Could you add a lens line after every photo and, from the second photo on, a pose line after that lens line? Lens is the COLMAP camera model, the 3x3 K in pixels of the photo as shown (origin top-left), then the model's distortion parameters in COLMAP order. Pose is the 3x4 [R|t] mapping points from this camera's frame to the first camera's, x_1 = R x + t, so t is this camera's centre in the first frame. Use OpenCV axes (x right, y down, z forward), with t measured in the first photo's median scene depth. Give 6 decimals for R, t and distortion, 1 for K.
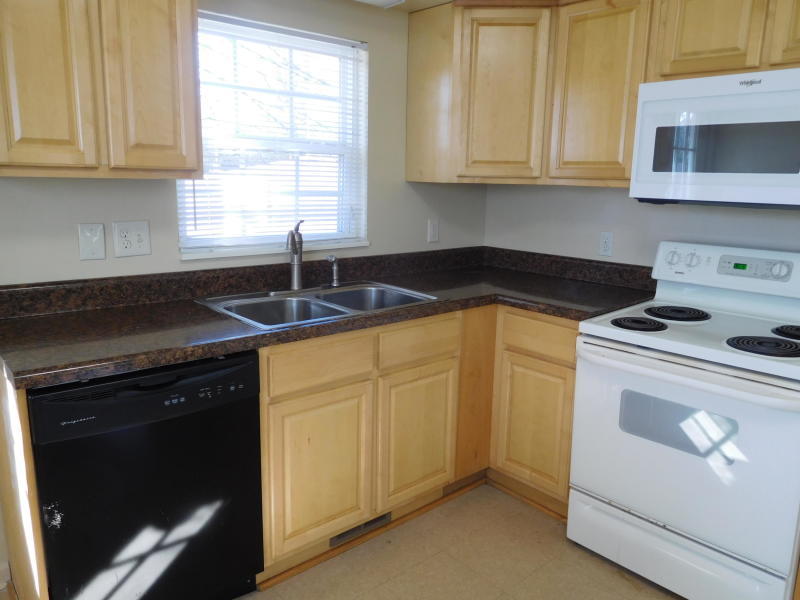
lens RADIAL K [[612.2, 0, 400.0], [0, 612.2, 300.0], [0, 0, 1]] dist [0.000831, -0.000949]
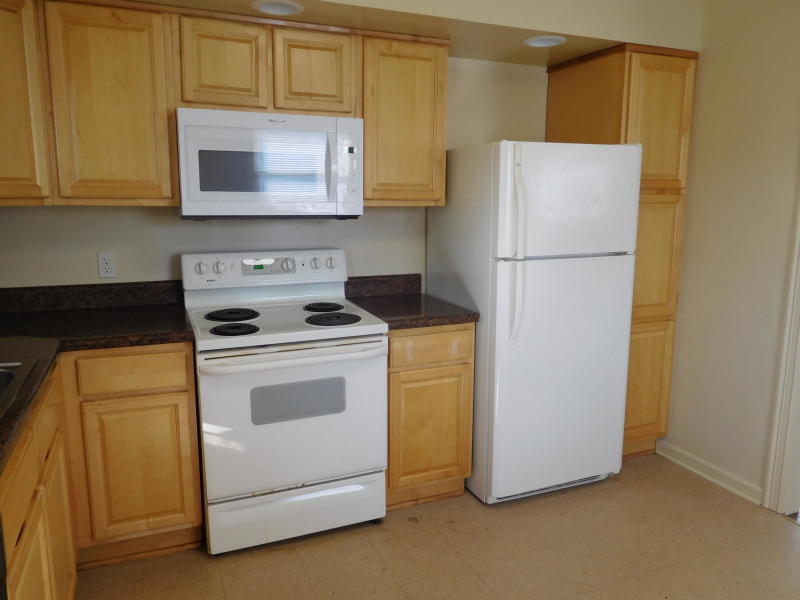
lens RADIAL K [[612.2, 0, 400.0], [0, 612.2, 300.0], [0, 0, 1]] dist [0.000831, -0.000949]
pose [[0.316732, -0.180680, 0.931147, -0.476967], [0.185893, 0.974476, 0.125855, -0.086094], [-0.930121, 0.133232, 0.342235, 0.306790]]
